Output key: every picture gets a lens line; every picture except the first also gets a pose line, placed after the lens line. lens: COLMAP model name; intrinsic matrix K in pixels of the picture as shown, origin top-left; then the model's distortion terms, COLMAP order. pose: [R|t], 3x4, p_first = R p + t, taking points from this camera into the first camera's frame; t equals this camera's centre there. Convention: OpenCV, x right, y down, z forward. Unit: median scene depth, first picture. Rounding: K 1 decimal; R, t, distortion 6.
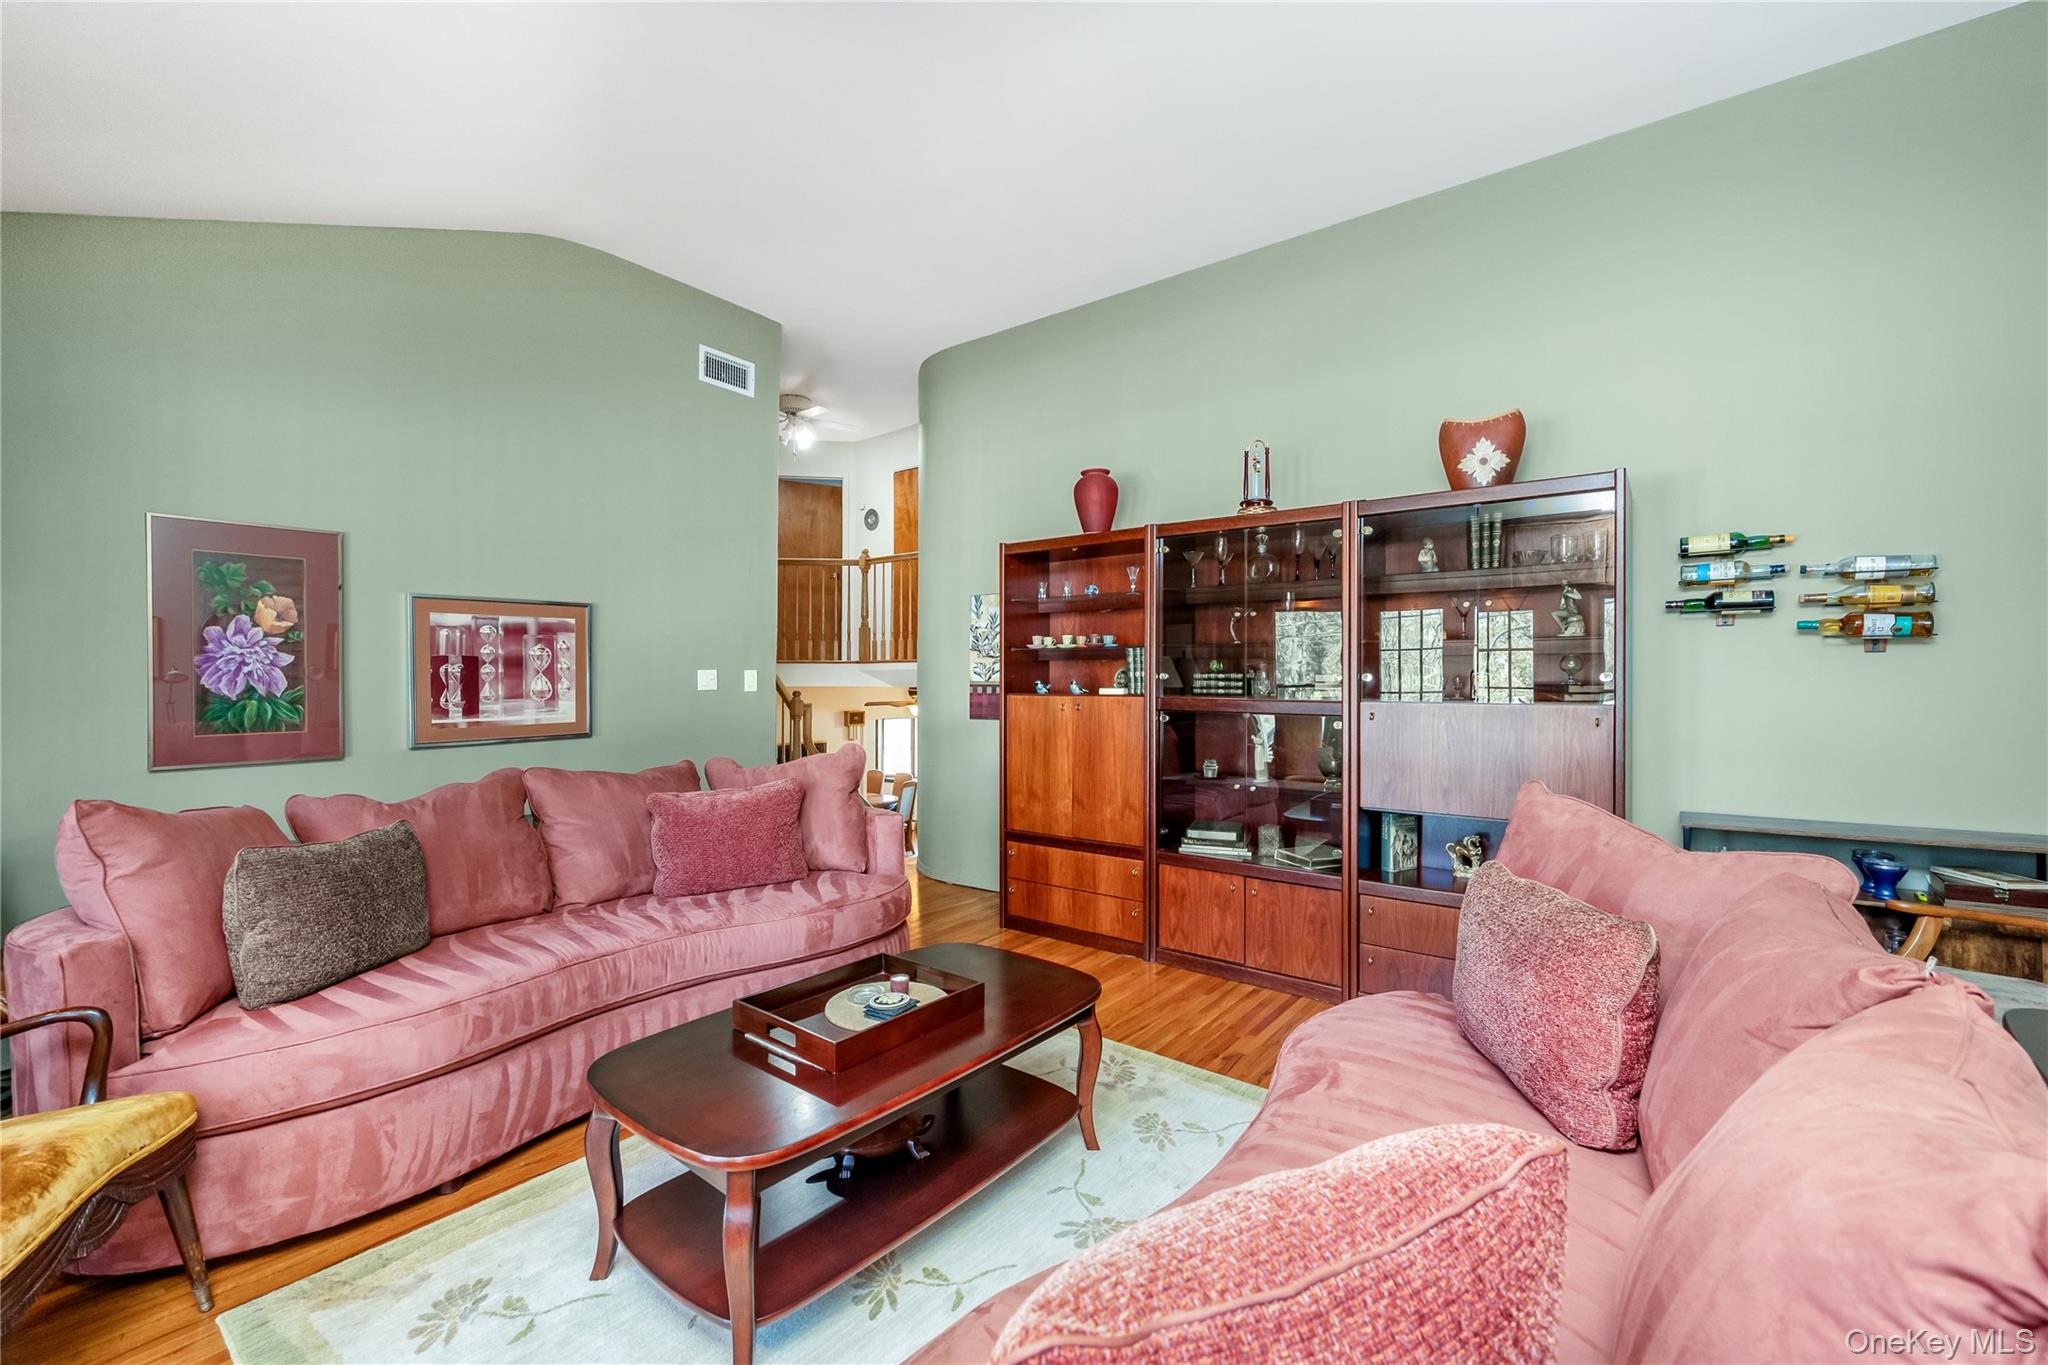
lens RADIAL K [[861.2, 0, 1027.3], [0, 861.2, 678.0], [0, 0, 1]] dist [0.001216, -0.000237]
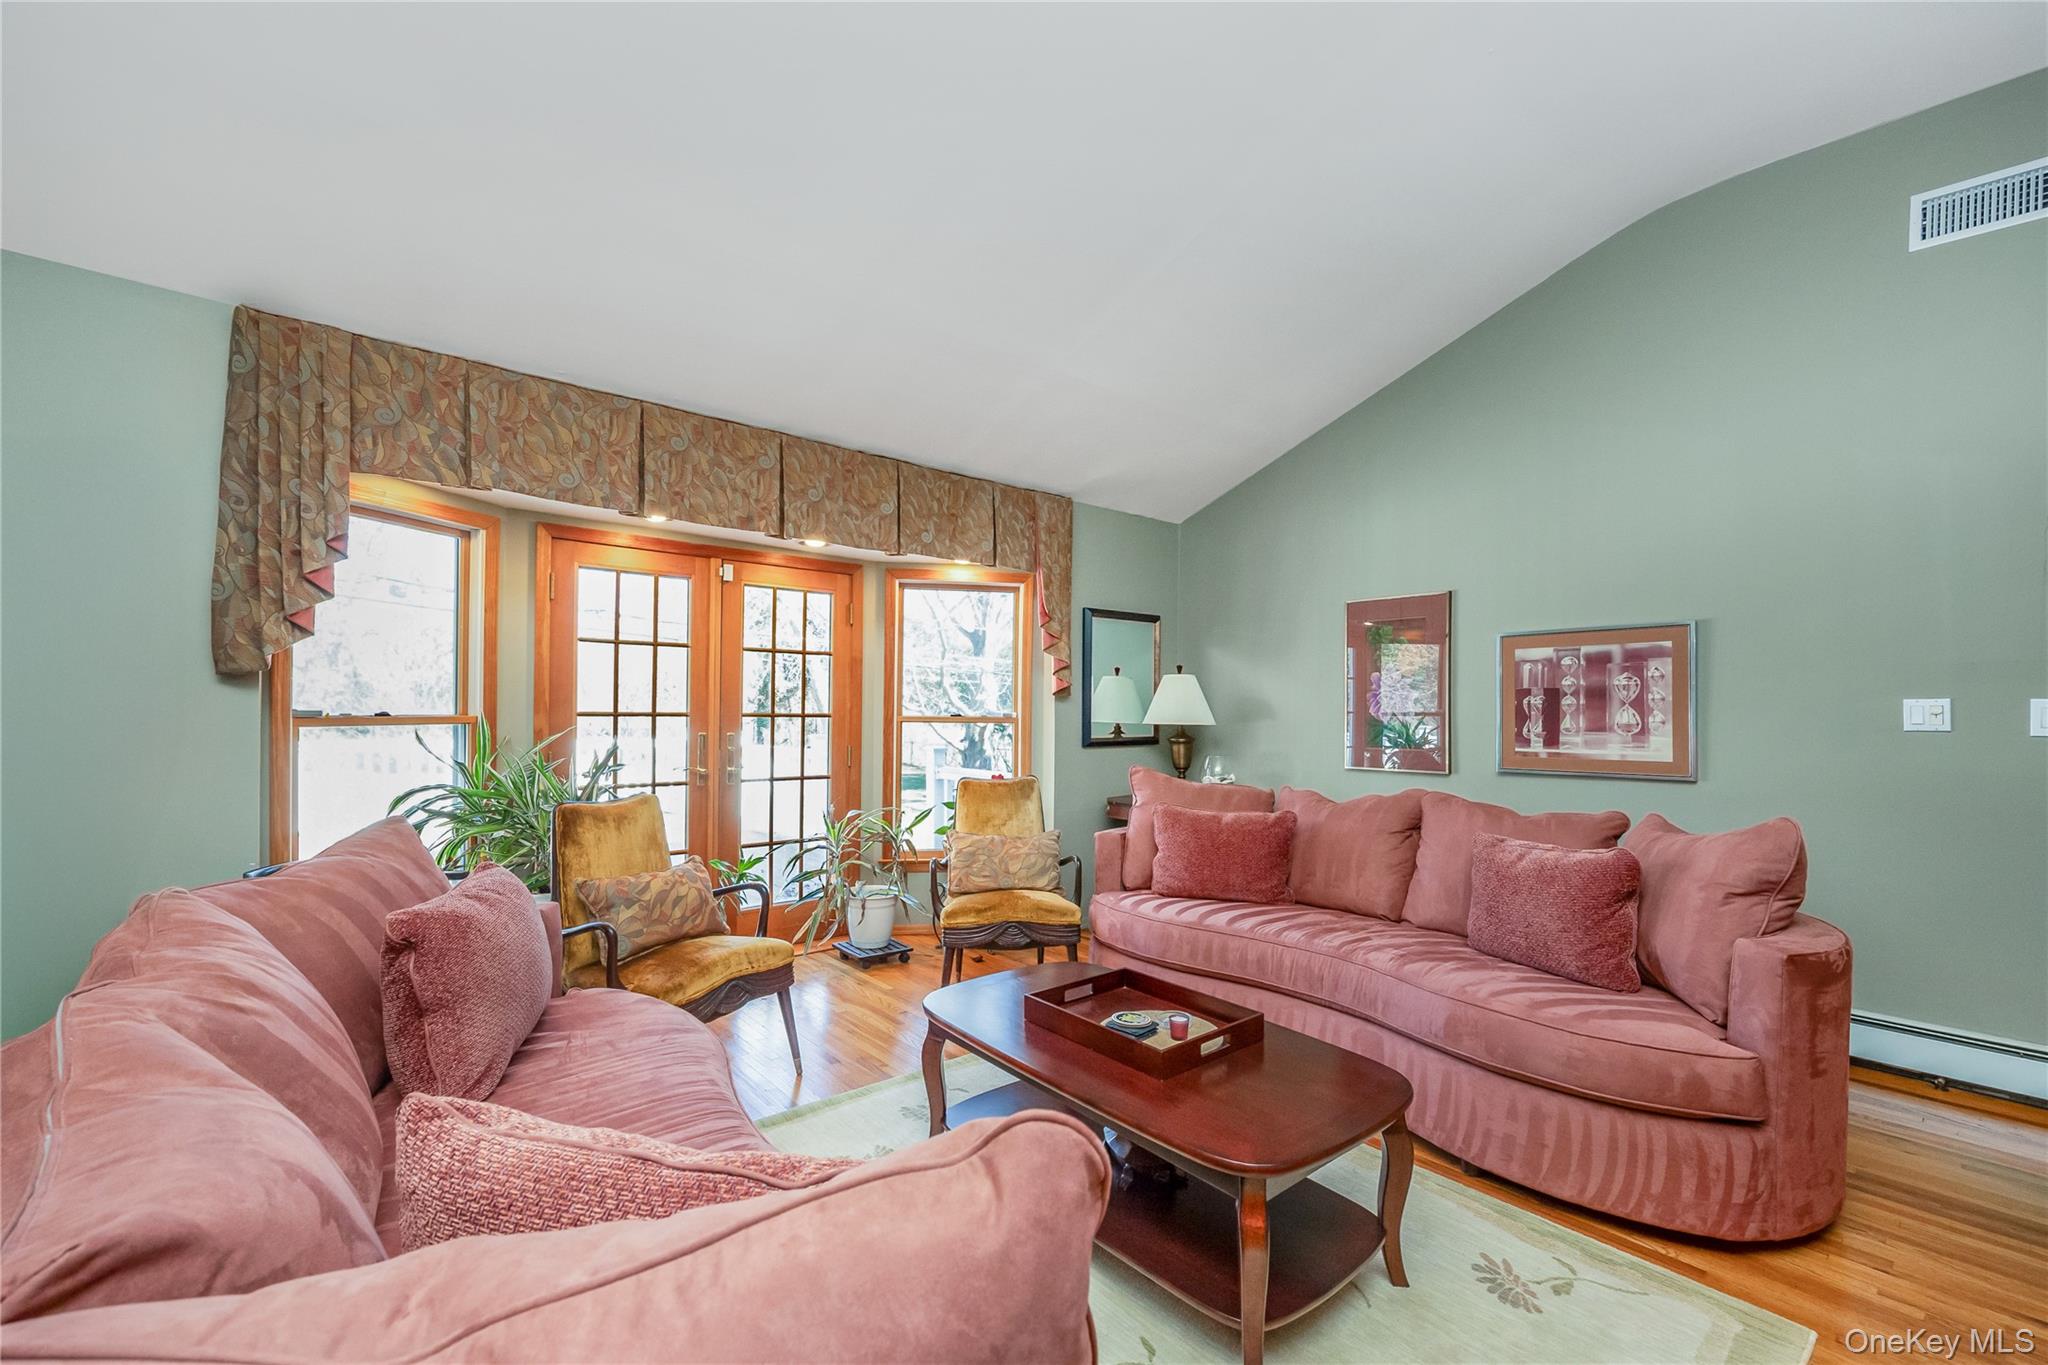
lens RADIAL K [[861.2, 0, 1027.6], [0, 861.2, 702.8], [0, 0, 1]] dist [0.001216, -0.000237]
pose [[-0.184662, -0.006263, -0.982782, 0.465138], [-0.006216, 0.999967, -0.005205, 0.001146], [0.982782, 0.005148, -0.184695, 0.565992]]
